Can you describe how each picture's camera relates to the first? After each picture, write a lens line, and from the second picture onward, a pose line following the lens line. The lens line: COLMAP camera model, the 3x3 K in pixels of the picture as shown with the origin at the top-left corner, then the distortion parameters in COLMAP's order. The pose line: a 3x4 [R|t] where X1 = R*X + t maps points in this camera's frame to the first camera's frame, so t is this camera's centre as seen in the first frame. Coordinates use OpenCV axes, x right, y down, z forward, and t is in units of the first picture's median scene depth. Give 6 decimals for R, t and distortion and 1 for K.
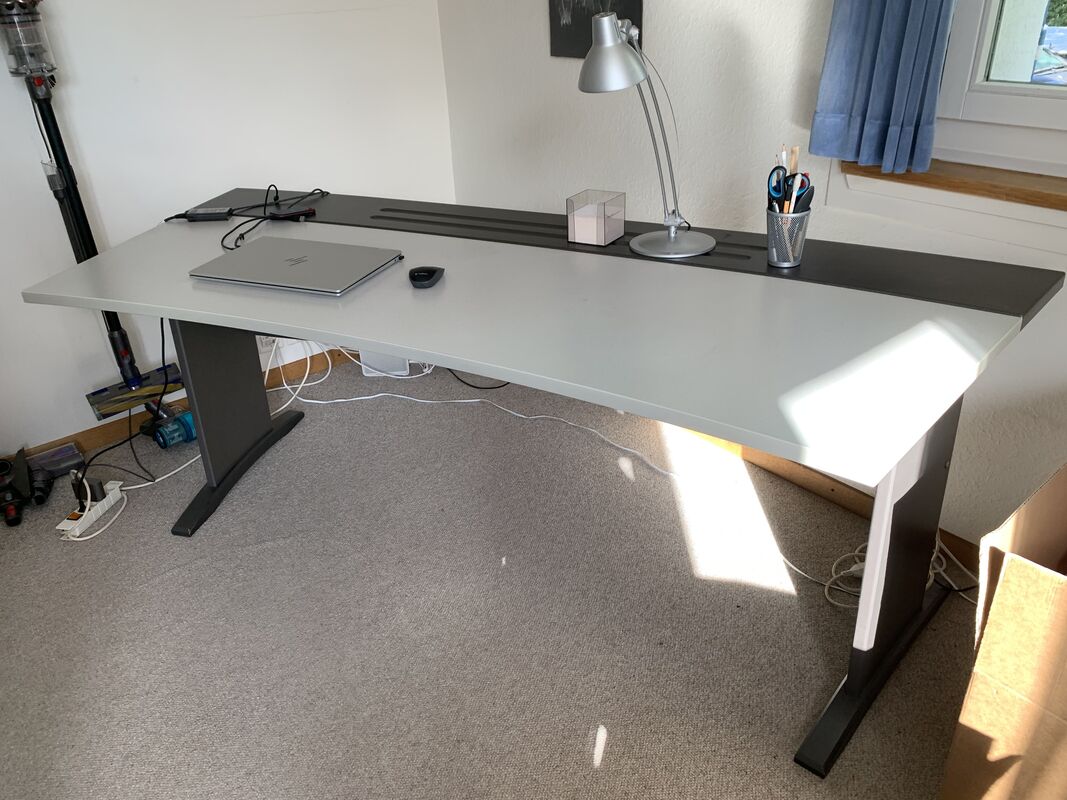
lens RADIAL K [[810.6, 0, 531.2], [0, 810.6, 399.9], [0, 0, 1]] dist [0.000102, -0.003514]
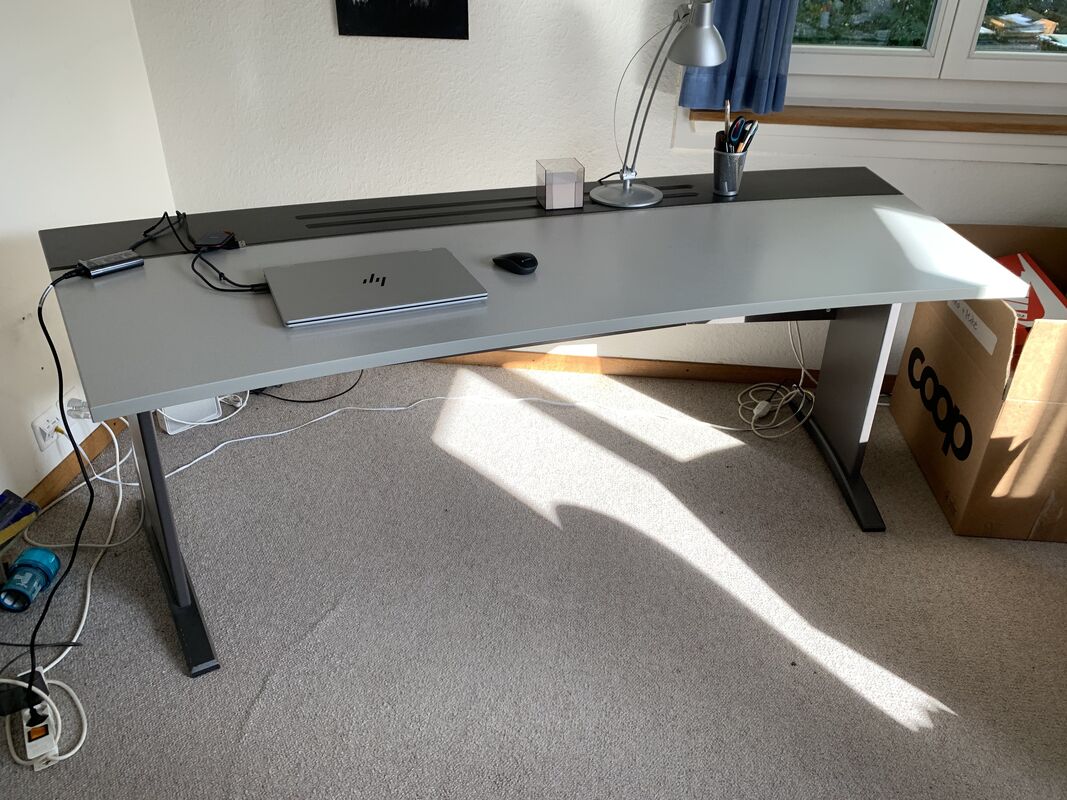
lens RADIAL K [[810.6, 0, 531.2], [0, 810.6, 399.9], [0, 0, 1]] dist [0.000102, -0.003514]
pose [[0.707996, -0.317234, 0.630955, -0.748622], [0.293711, 0.944765, 0.145439, -0.123744], [-0.642242, 0.082348, 0.762065, 0.221913]]
